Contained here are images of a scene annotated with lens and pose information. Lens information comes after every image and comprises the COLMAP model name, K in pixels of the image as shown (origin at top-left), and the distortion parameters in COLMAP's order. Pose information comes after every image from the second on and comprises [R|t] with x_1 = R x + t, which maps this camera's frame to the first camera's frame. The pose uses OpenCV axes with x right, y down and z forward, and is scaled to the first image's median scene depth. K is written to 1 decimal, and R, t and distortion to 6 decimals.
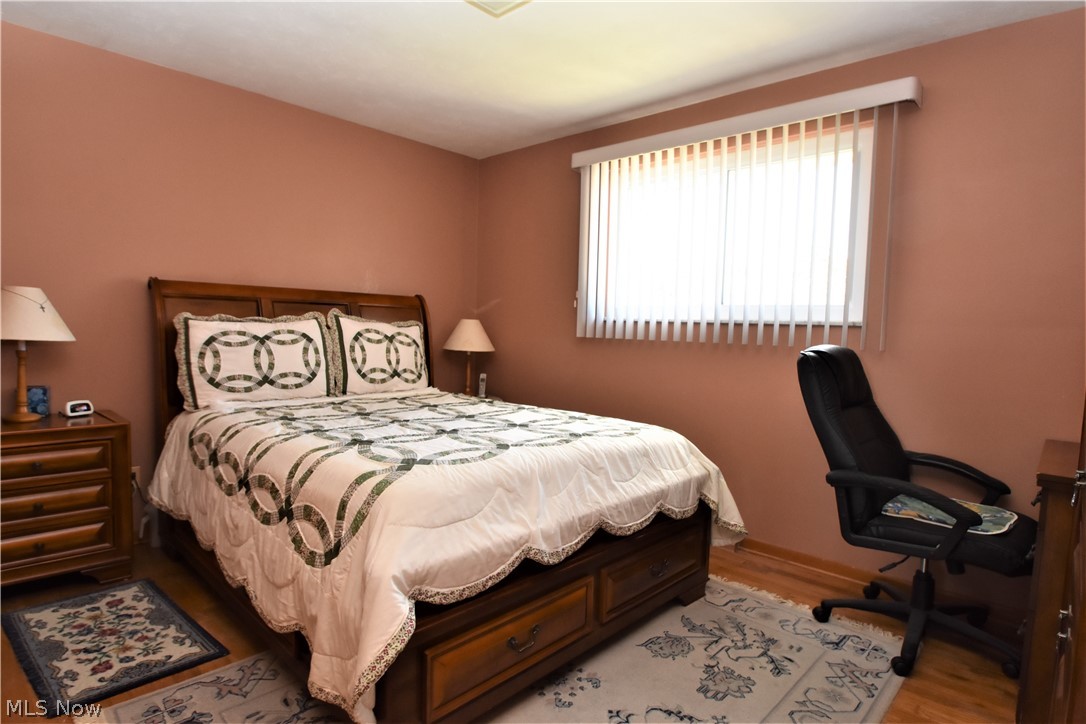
lens RADIAL K [[583.6, 0, 550.2], [0, 583.6, 363.6], [0, 0, 1]] dist [-0.002618, -0.000835]
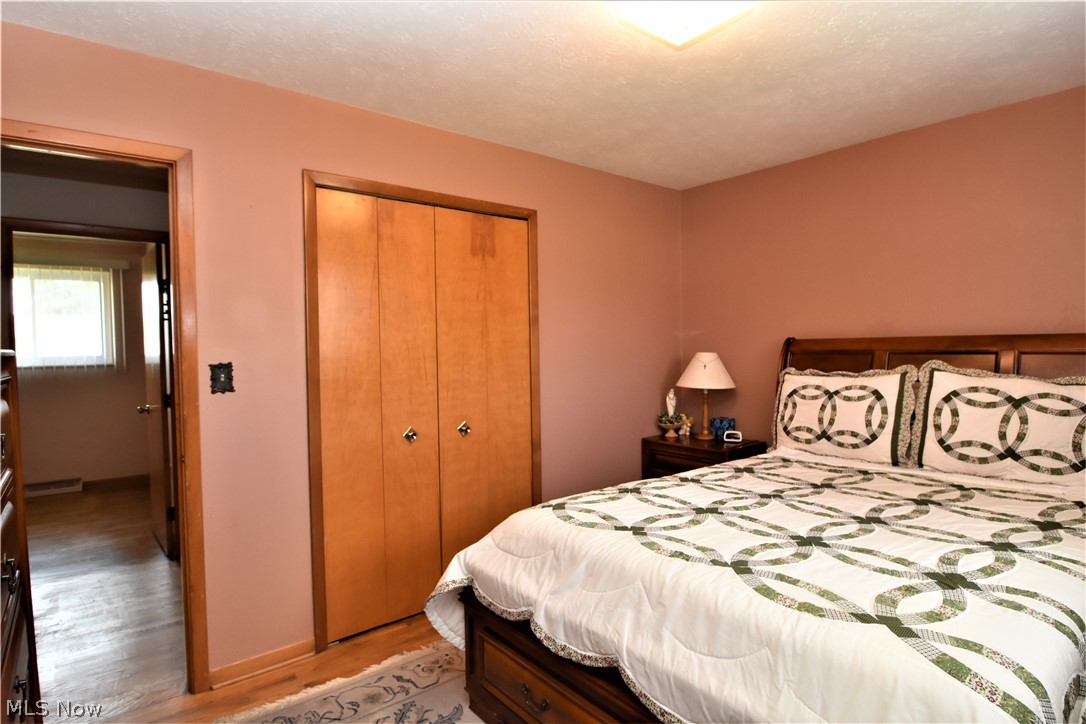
lens RADIAL K [[583.6, 0, 550.2], [0, 583.6, 363.6], [0, 0, 1]] dist [-0.002618, -0.000835]
pose [[-0.139671, 0.004639, -0.990187, 0.555521], [-0.048685, 0.998747, 0.011546, -0.080656], [0.989000, 0.049820, -0.139270, 0.645519]]
